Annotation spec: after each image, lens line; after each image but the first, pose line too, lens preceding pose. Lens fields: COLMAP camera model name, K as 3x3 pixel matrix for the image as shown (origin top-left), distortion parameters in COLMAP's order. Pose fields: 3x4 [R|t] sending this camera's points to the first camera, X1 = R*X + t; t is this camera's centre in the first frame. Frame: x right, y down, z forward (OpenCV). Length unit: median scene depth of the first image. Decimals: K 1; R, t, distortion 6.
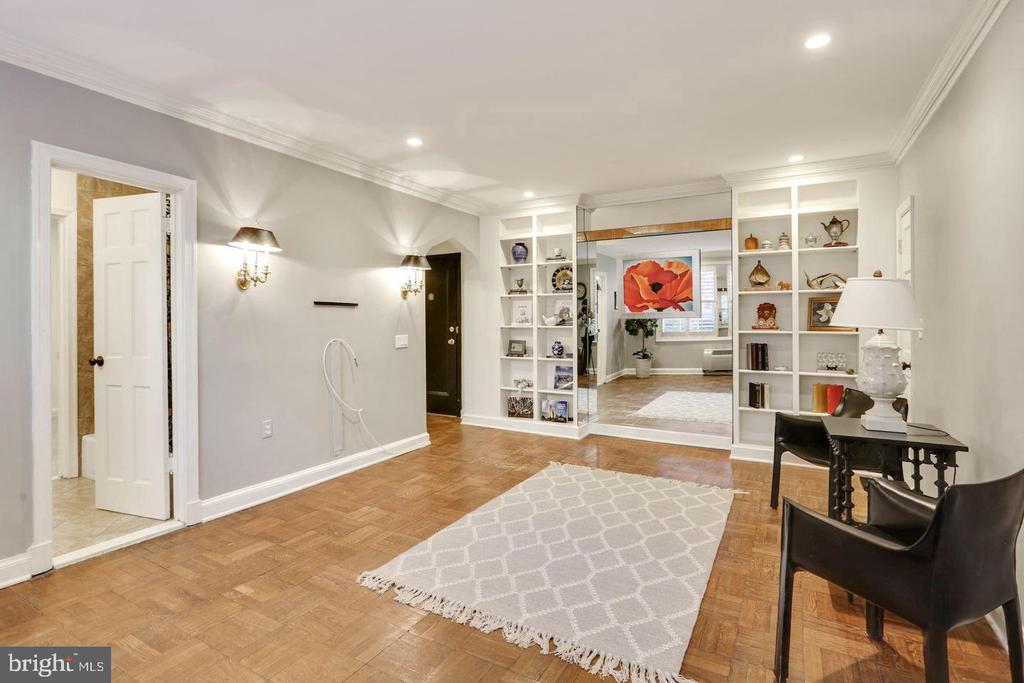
lens RADIAL K [[502.3, 0, 508.5], [0, 502.3, 317.3], [0, 0, 1]] dist [-0.001554, 0.000332]
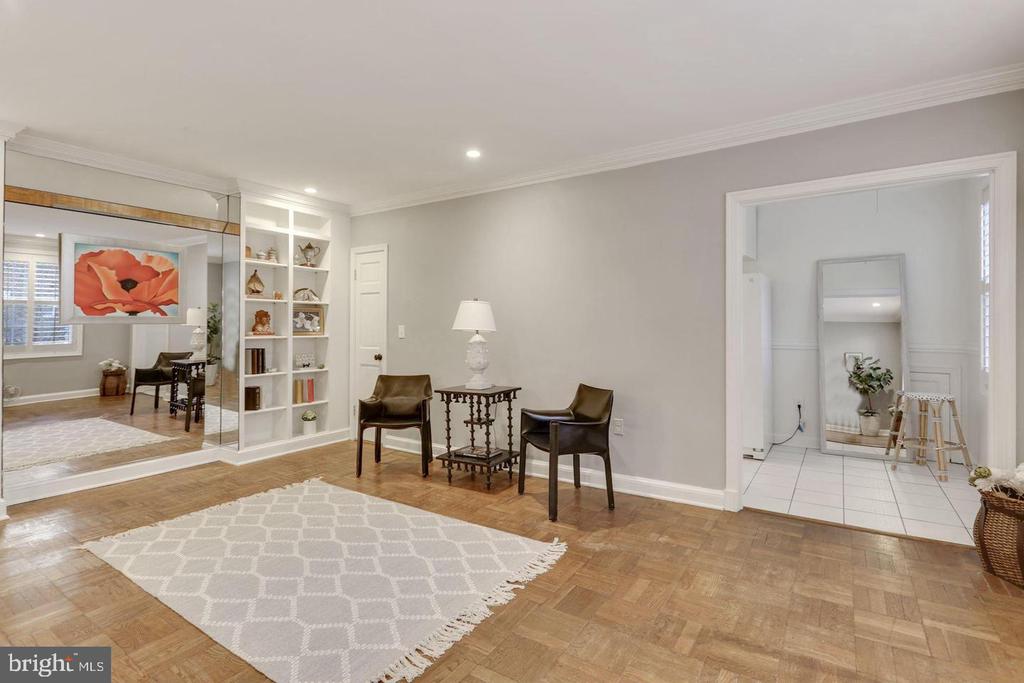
lens RADIAL K [[489.8, 0, 512.5], [0, 489.8, 321.0], [0, 0, 1]] dist [0.003378, 0.001502]
pose [[0.077378, 0.012770, 0.996920, -0.554821], [-0.005227, 0.999909, -0.012402, 0.004737], [-0.996988, -0.004251, 0.077437, 0.440547]]
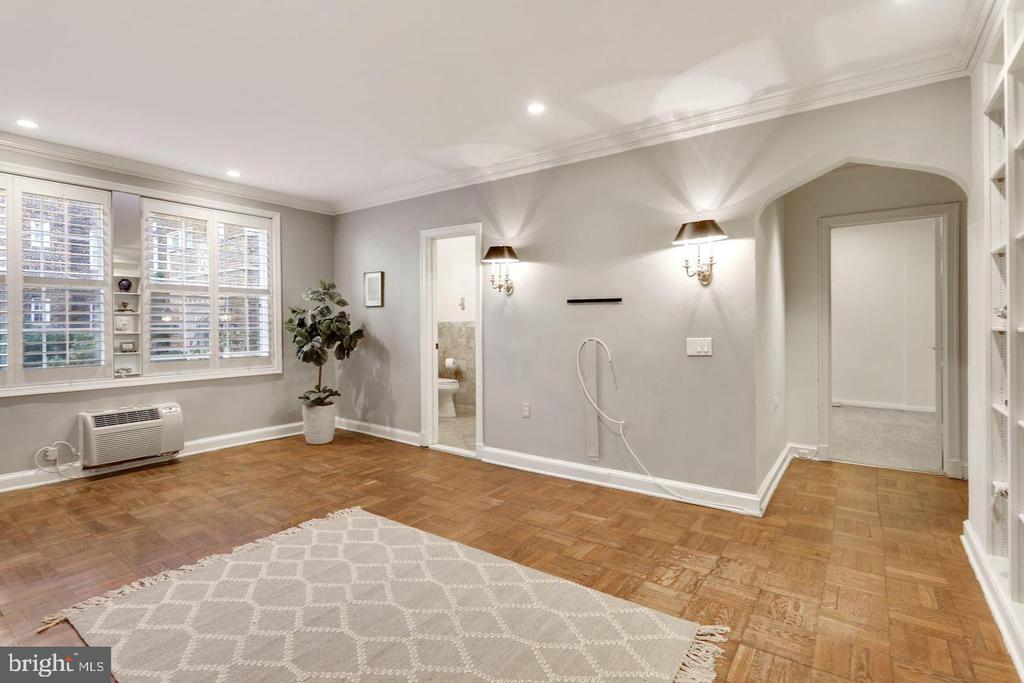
lens RADIAL K [[497.3, 0, 509.1], [0, 497.3, 325.8], [0, 0, 1]] dist [-0.000161, 0.000604]
pose [[-0.117129, 0.003873, -0.993109, 0.605974], [0.010911, 0.999937, 0.002613, 0.016814], [0.993057, -0.010530, -0.117164, 0.960987]]
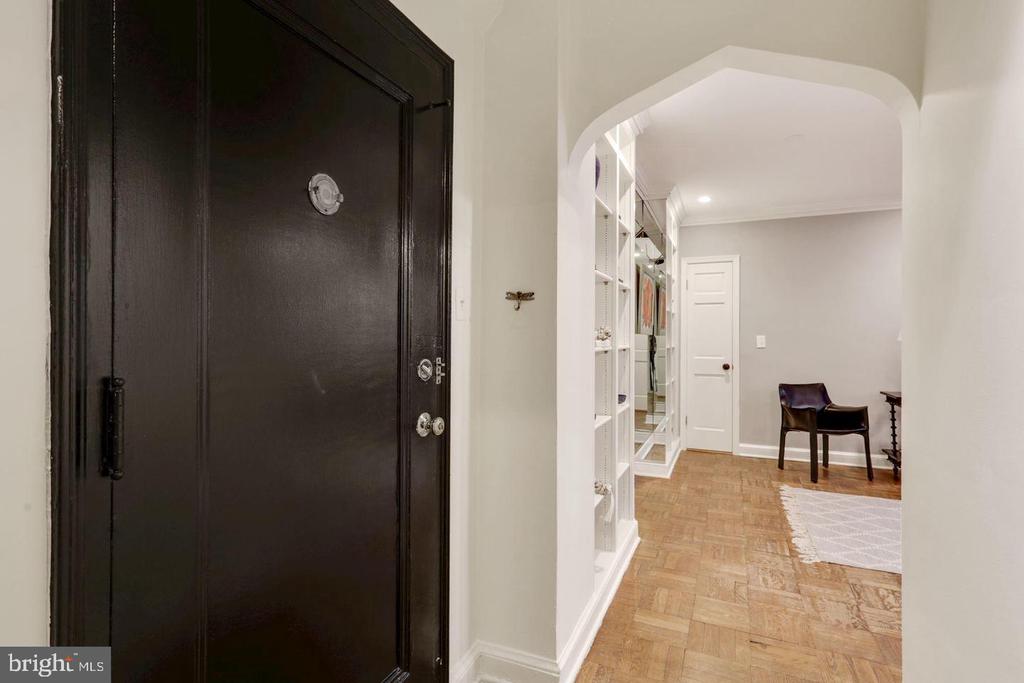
lens RADIAL K [[491.2, 0, 512.1], [0, 491.2, 338.0], [0, 0, 1]] dist [0.000375, 0.000395]
pose [[-0.081084, 0.003230, 0.996702, -0.548563], [-0.004664, 0.999983, -0.003620, 0.016306], [-0.996696, -0.004943, -0.081068, 1.570340]]
